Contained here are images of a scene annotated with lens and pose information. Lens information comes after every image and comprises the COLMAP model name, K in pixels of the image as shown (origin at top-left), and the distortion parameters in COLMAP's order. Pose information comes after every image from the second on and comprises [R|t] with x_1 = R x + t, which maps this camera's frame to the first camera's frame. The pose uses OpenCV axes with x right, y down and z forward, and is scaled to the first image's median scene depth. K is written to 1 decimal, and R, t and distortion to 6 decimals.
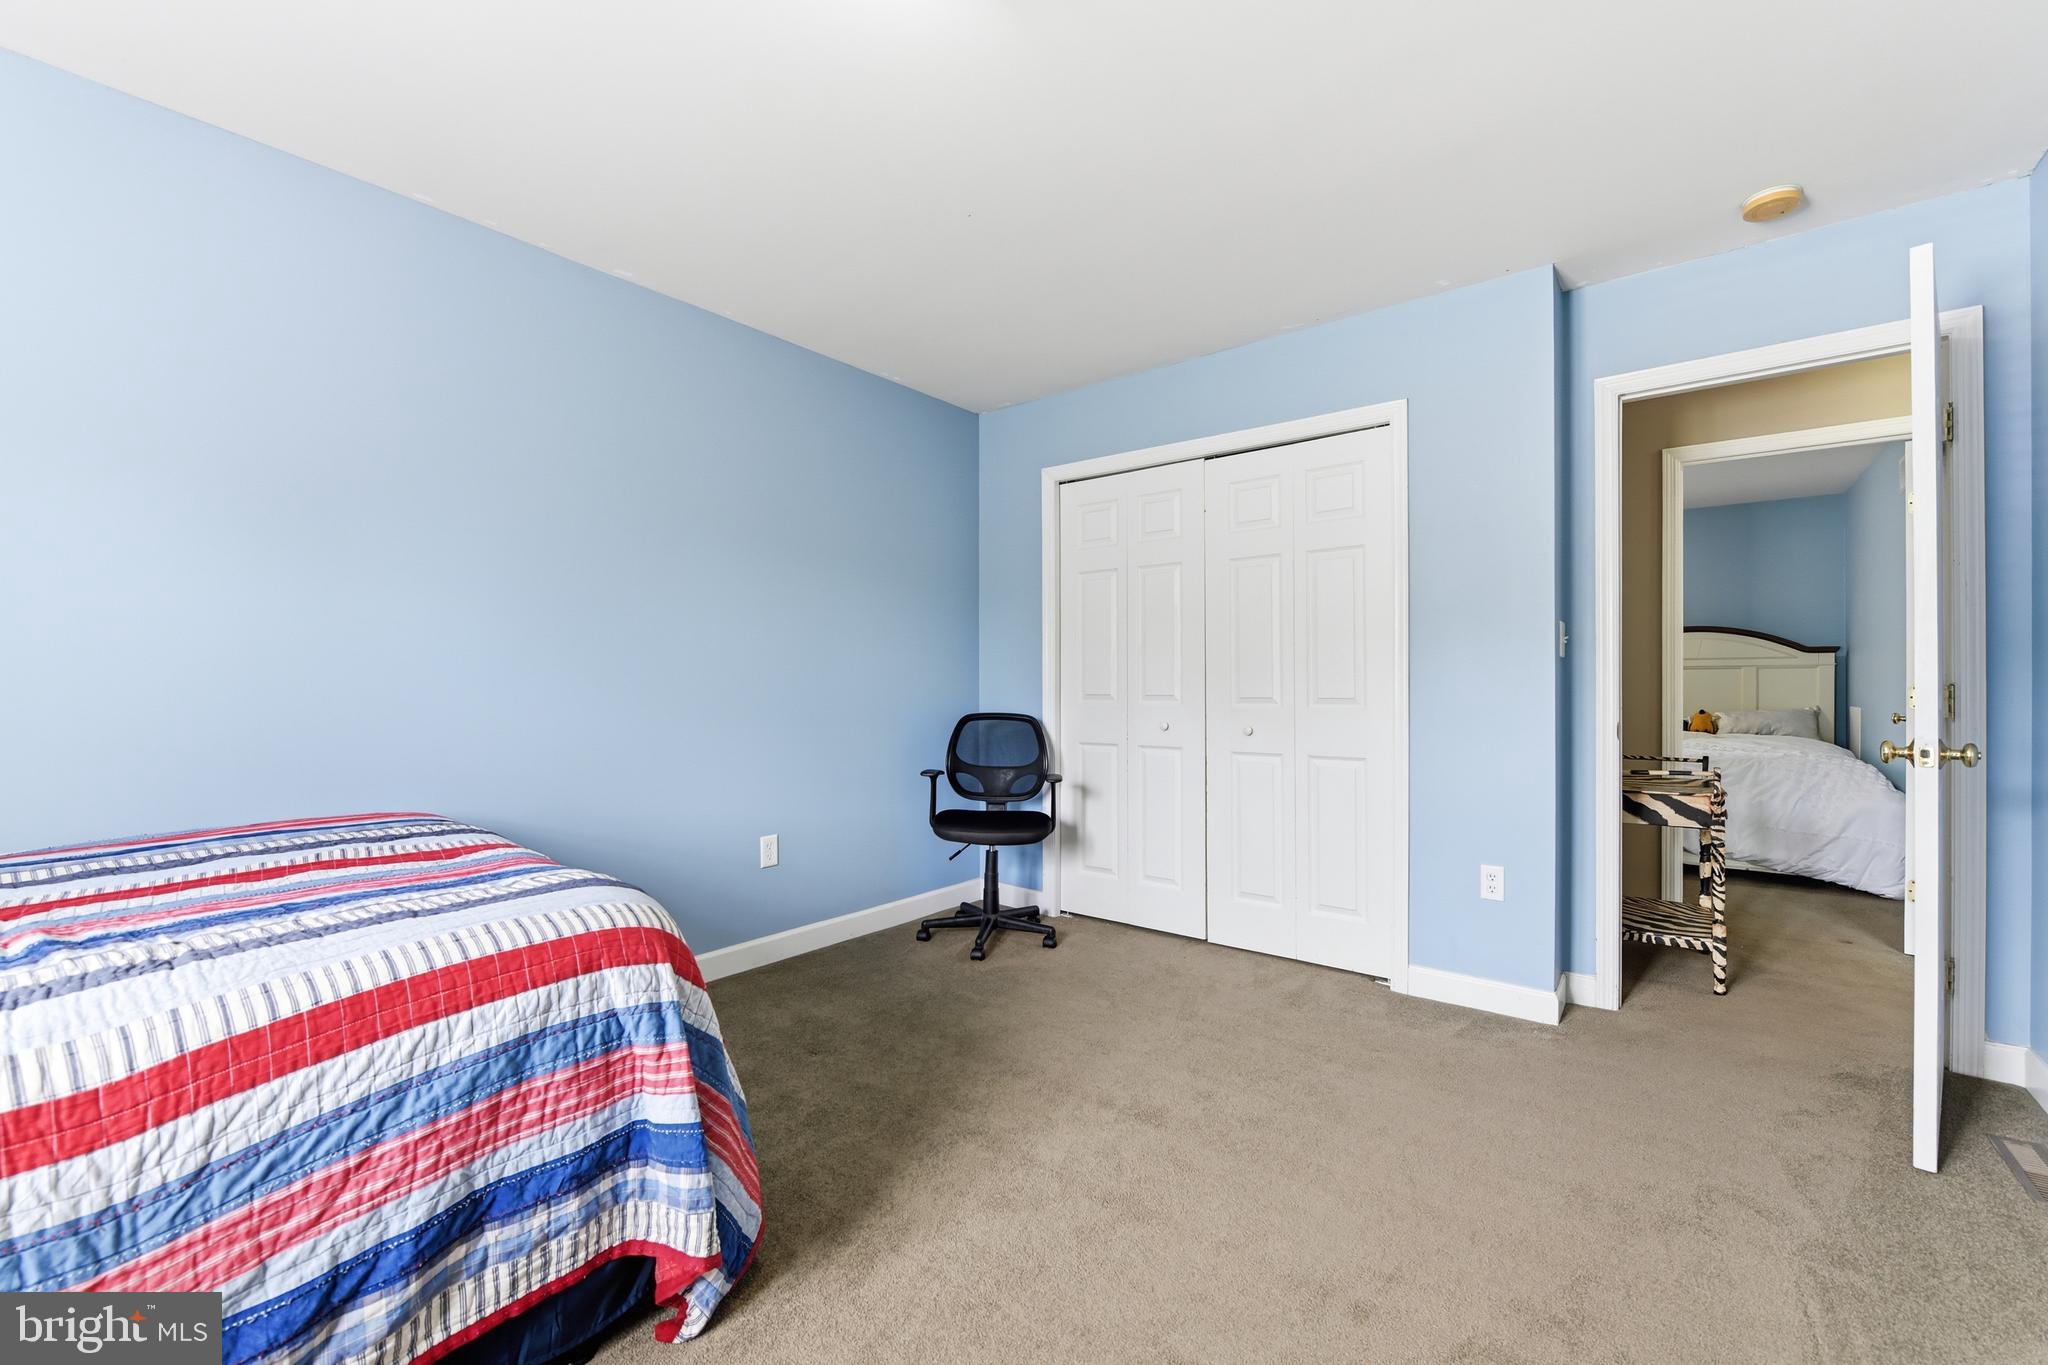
lens RADIAL K [[836.9, 0, 1026.0], [0, 836.9, 687.7], [0, 0, 1]] dist [-0.003783, -0.003499]
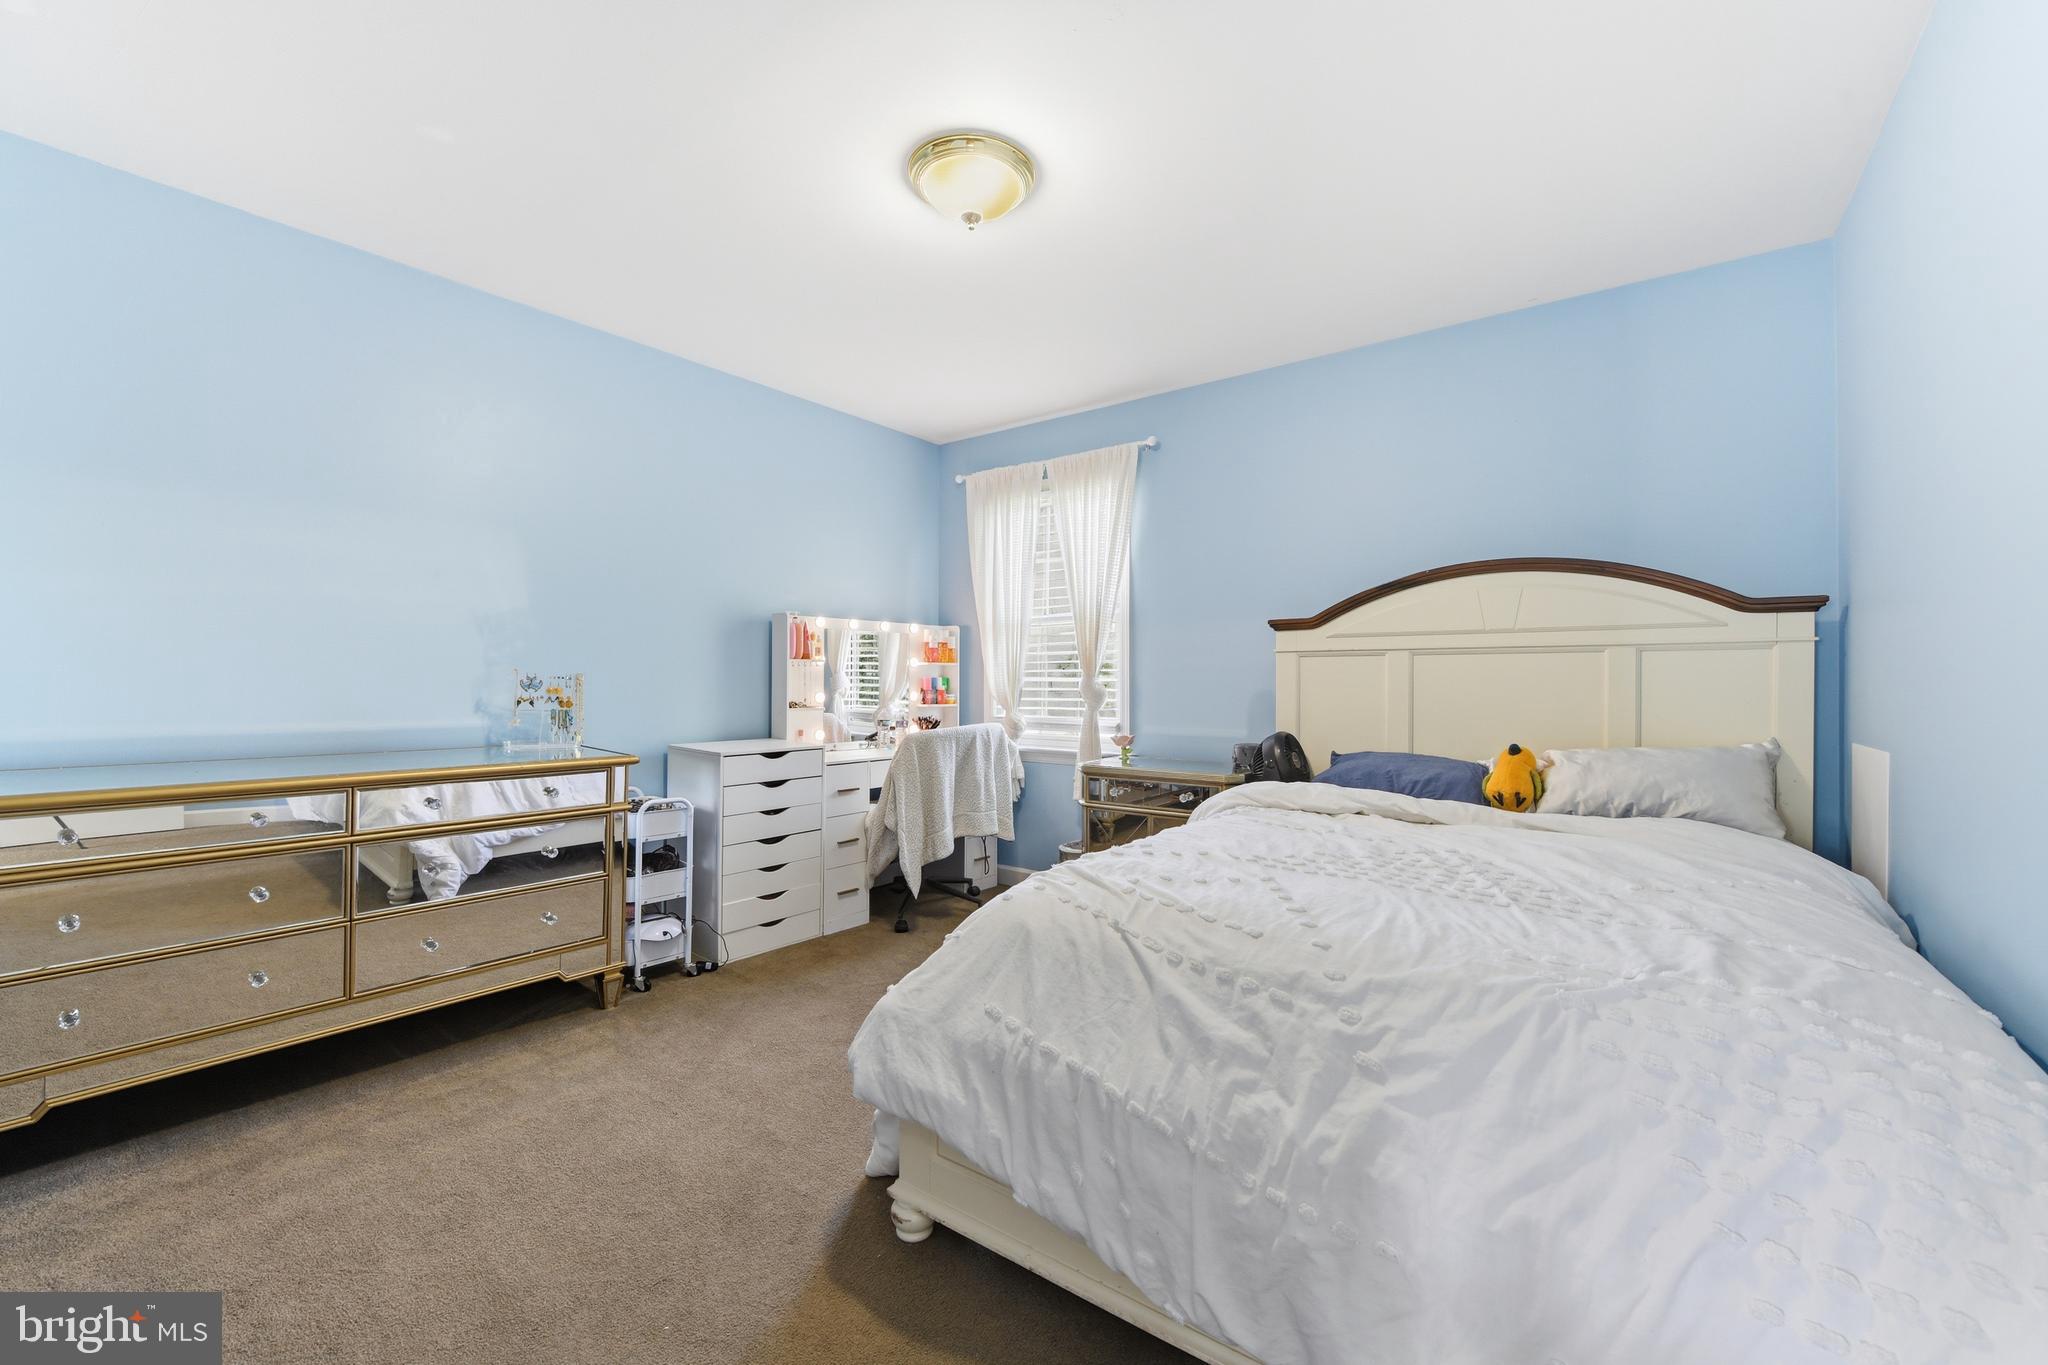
lens RADIAL K [[836.9, 0, 1026.0], [0, 836.9, 687.7], [0, 0, 1]] dist [-0.003783, -0.003499]
pose [[0.999398, 0.003947, 0.034481, 0.597934], [-0.003916, 0.999992, -0.000975, -0.002570], [-0.034484, 0.000839, 0.999405, 0.633109]]
